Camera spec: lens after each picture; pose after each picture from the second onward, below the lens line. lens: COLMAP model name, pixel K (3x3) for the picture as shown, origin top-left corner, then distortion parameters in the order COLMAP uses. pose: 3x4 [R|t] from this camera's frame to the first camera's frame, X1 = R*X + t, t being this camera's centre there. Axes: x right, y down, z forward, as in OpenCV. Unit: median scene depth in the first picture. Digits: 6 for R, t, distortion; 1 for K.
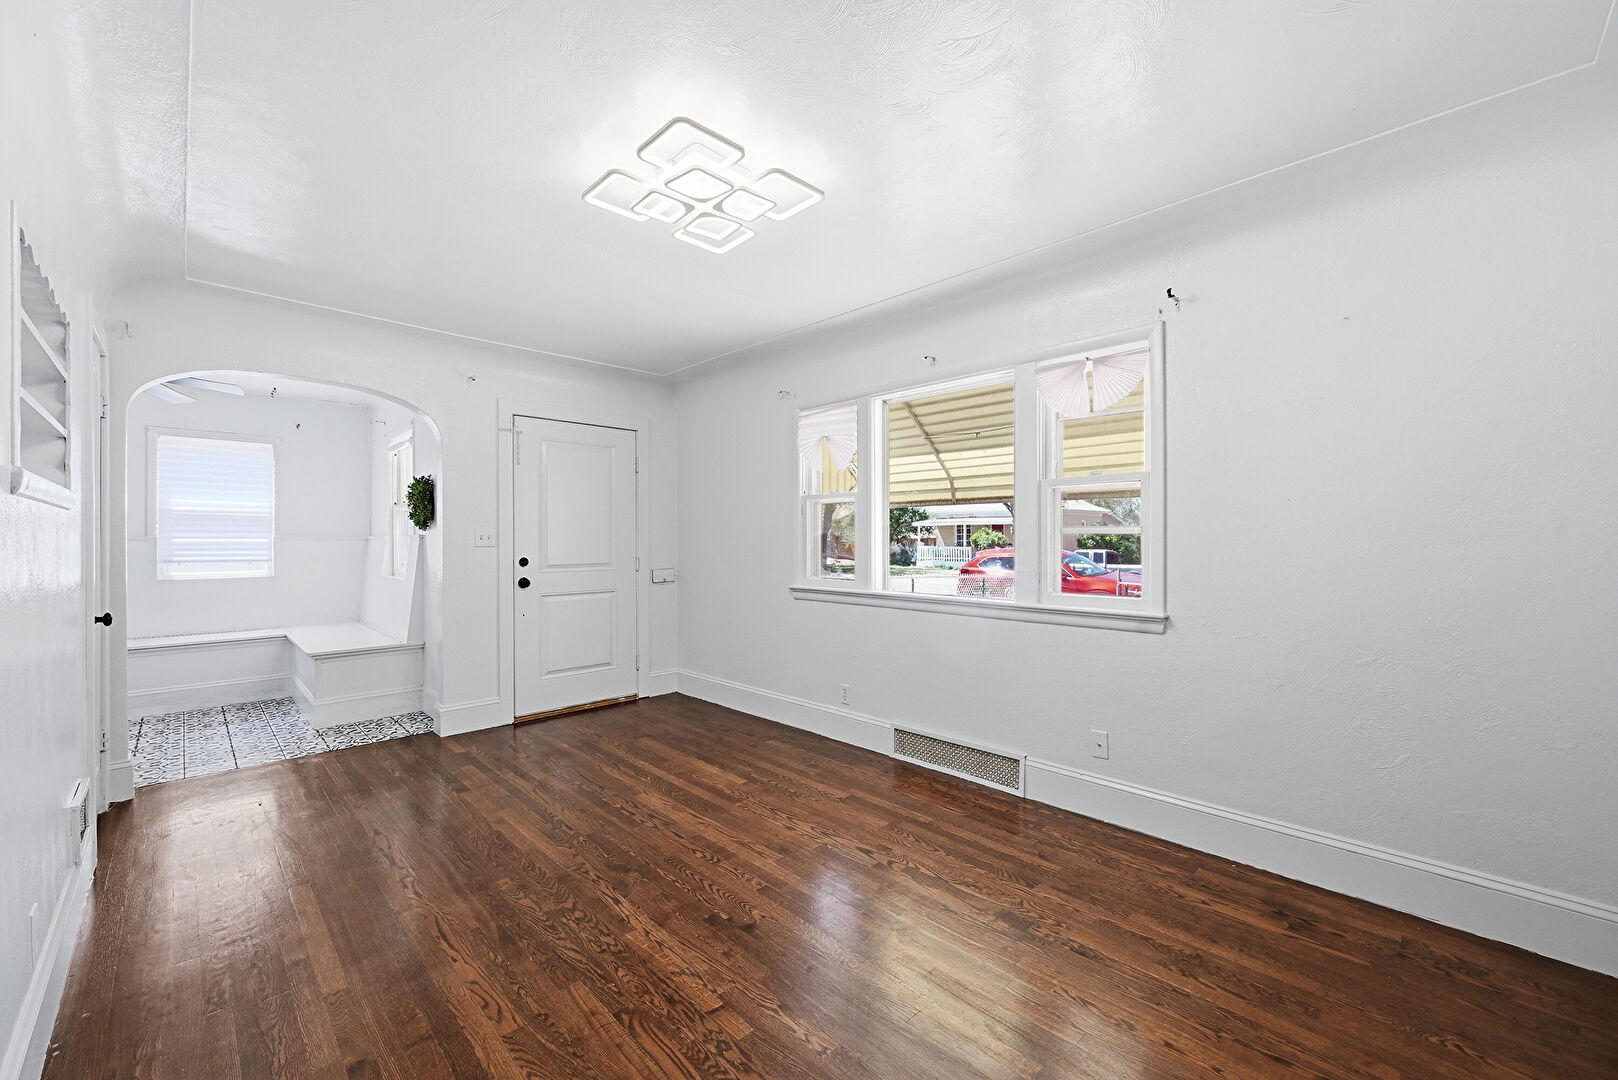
lens RADIAL K [[644.2, 0, 817.0], [0, 644.2, 538.3], [0, 0, 1]] dist [-0.003507, -0.000515]
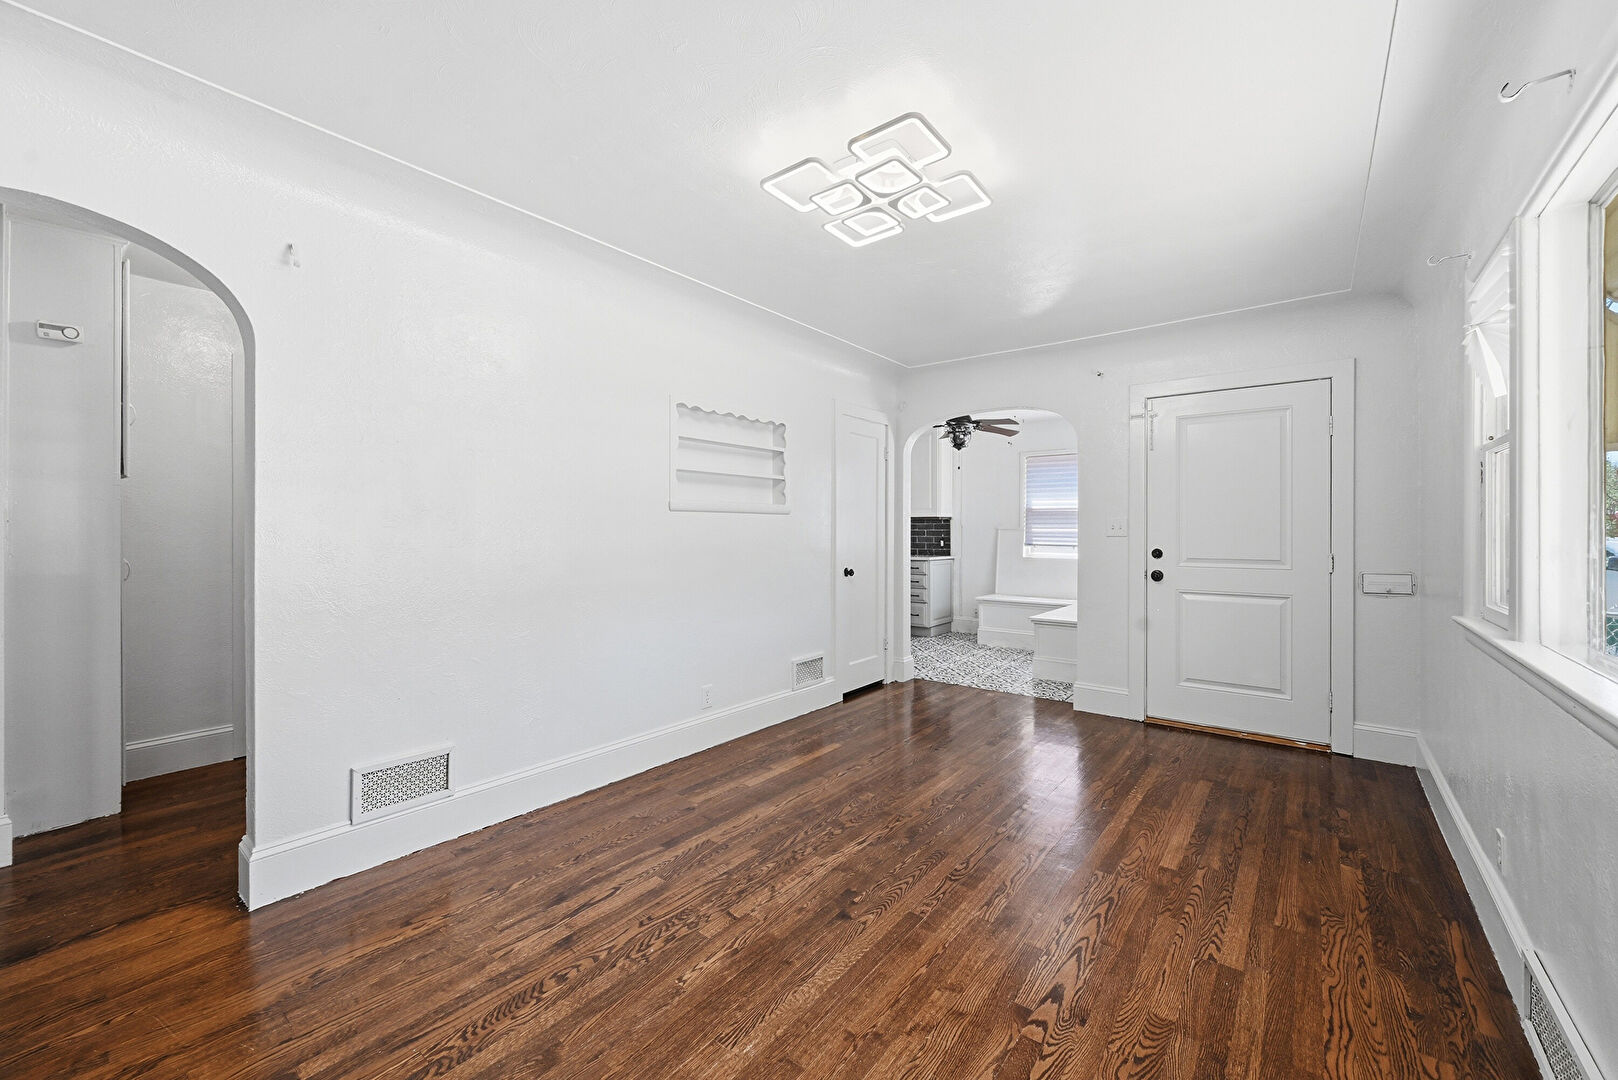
lens RADIAL K [[644.2, 0, 809.9], [0, 644.2, 534.8], [0, 0, 1]] dist [-0.003507, -0.000515]
pose [[0.114839, 0.010861, -0.993325, 0.601435], [0.000822, 0.999939, 0.011028, -0.001353], [0.993384, -0.002083, 0.114824, 0.569381]]
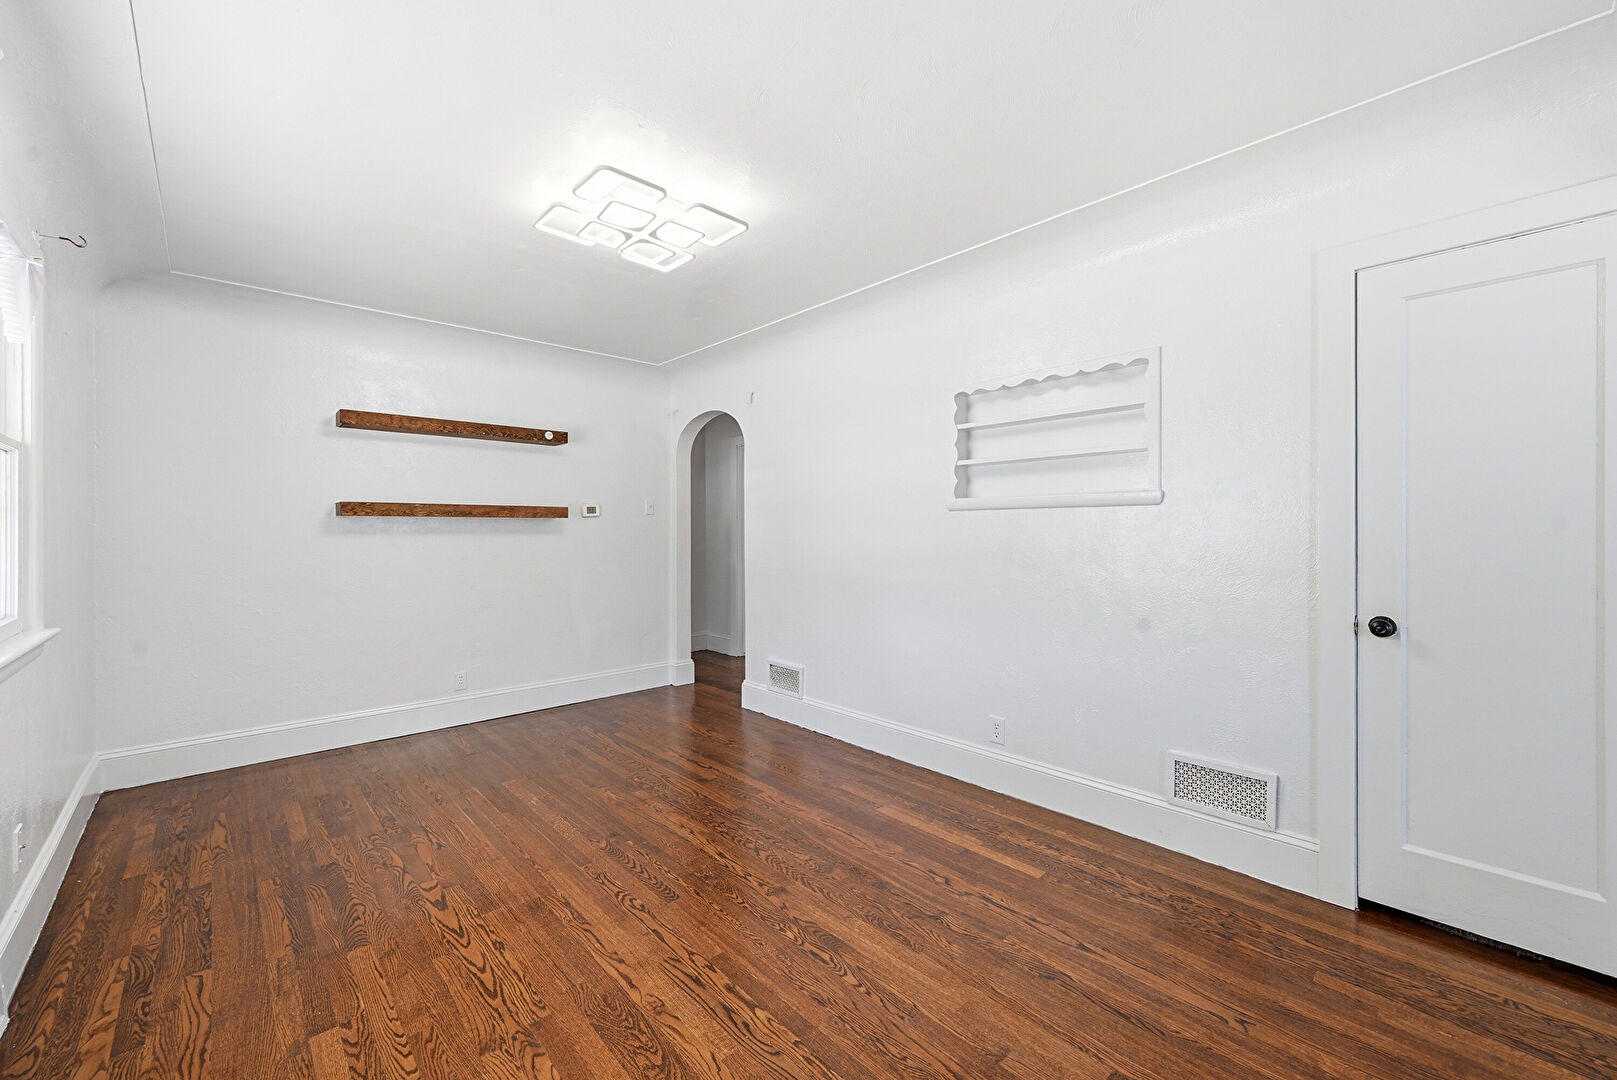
lens RADIAL K [[643.8, 0, 803.0], [0, 643.8, 532.5], [0, 0, 1]] dist [-0.003507, -0.000515]
pose [[-0.998795, 0.006852, 0.048602, -0.374236], [0.006940, 0.999975, 0.001646, 0.004460], [-0.048590, 0.001981, -0.998817, 1.540233]]
